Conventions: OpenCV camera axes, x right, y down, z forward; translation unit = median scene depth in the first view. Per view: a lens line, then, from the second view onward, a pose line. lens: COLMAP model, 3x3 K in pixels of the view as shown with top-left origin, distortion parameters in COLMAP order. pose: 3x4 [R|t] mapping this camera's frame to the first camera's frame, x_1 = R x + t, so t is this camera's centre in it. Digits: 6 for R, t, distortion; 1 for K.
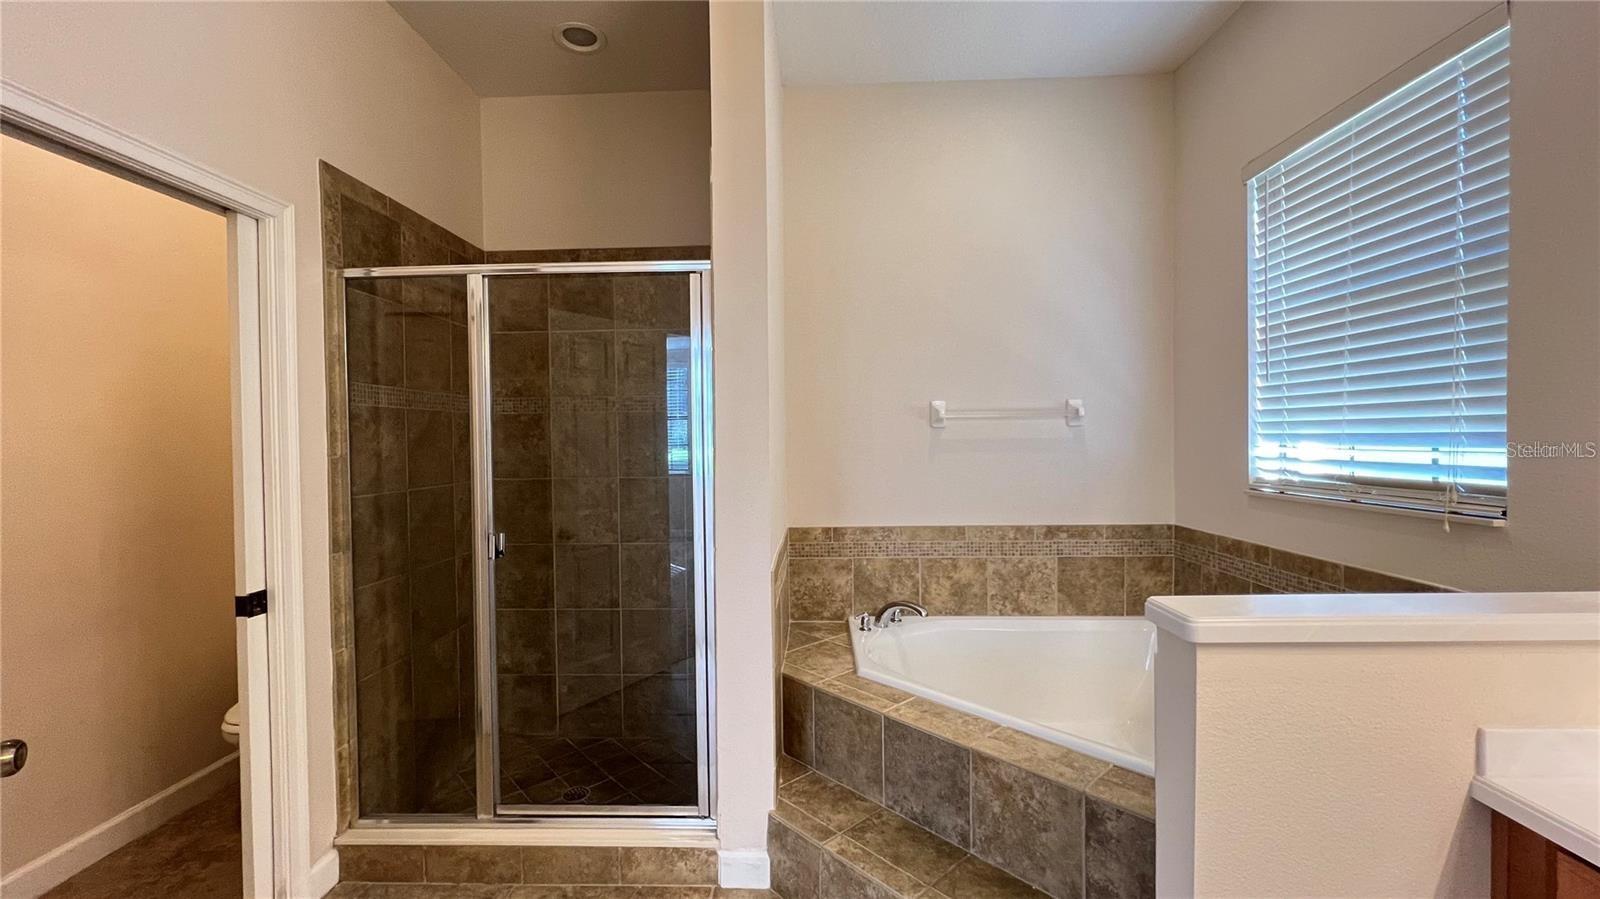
lens RADIAL K [[640.4, 0, 793.5], [0, 640.4, 449.0], [0, 0, 1]] dist [-0.000415, -0.000008]
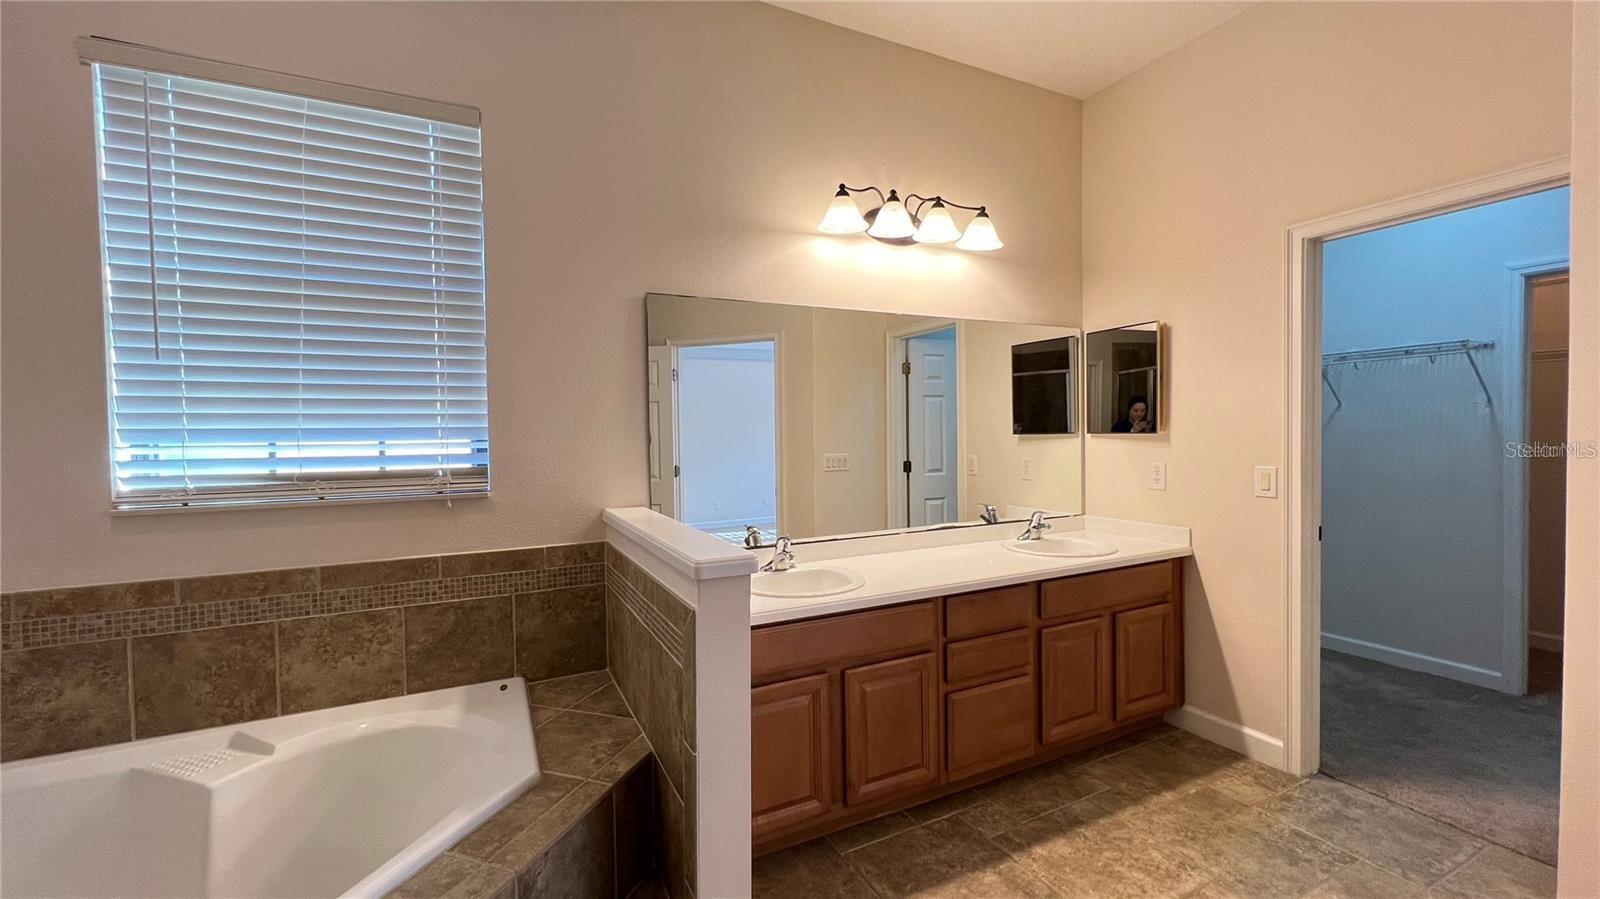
lens RADIAL K [[640.4, 0, 793.5], [0, 640.4, 449.0], [0, 0, 1]] dist [-0.000415, -0.000008]
pose [[-0.468941, -0.002757, 0.883225, -0.207877], [0.036066, 0.999101, 0.022268, 0.007269], [-0.882493, 0.042296, -0.468420, 0.553227]]
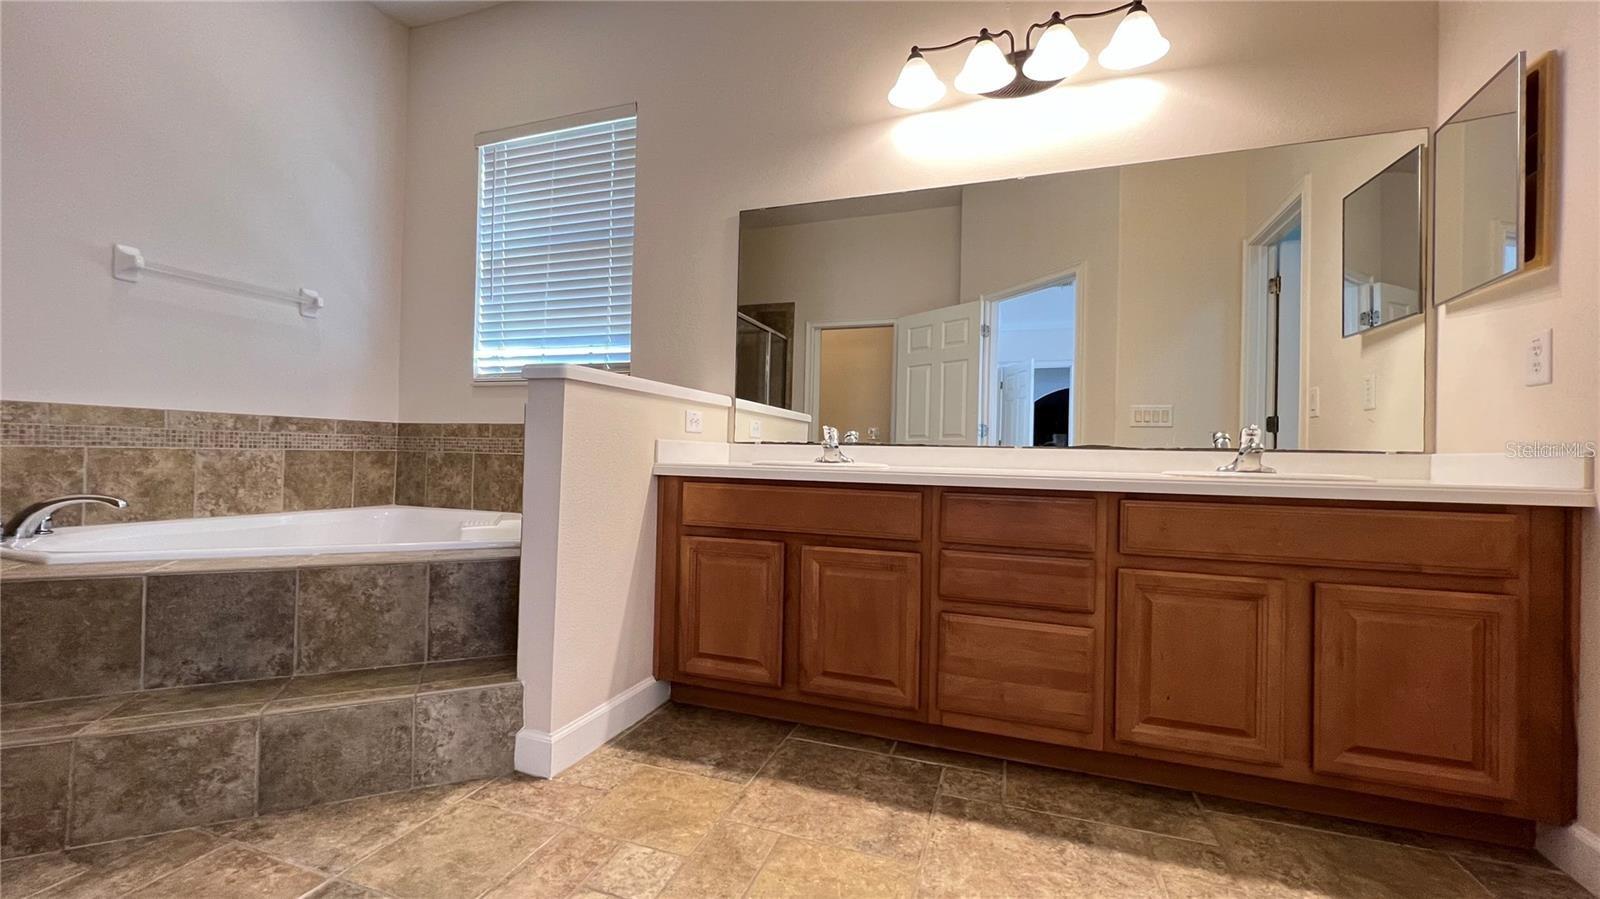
lens RADIAL K [[640.4, 0, 793.5], [0, 640.4, 449.0], [0, 0, 1]] dist [-0.000415, -0.000008]
pose [[0.313544, 0.027661, 0.949171, -0.255138], [-0.010876, 0.999615, -0.025538, 0.184197], [-0.949511, -0.002316, 0.313724, -0.016047]]
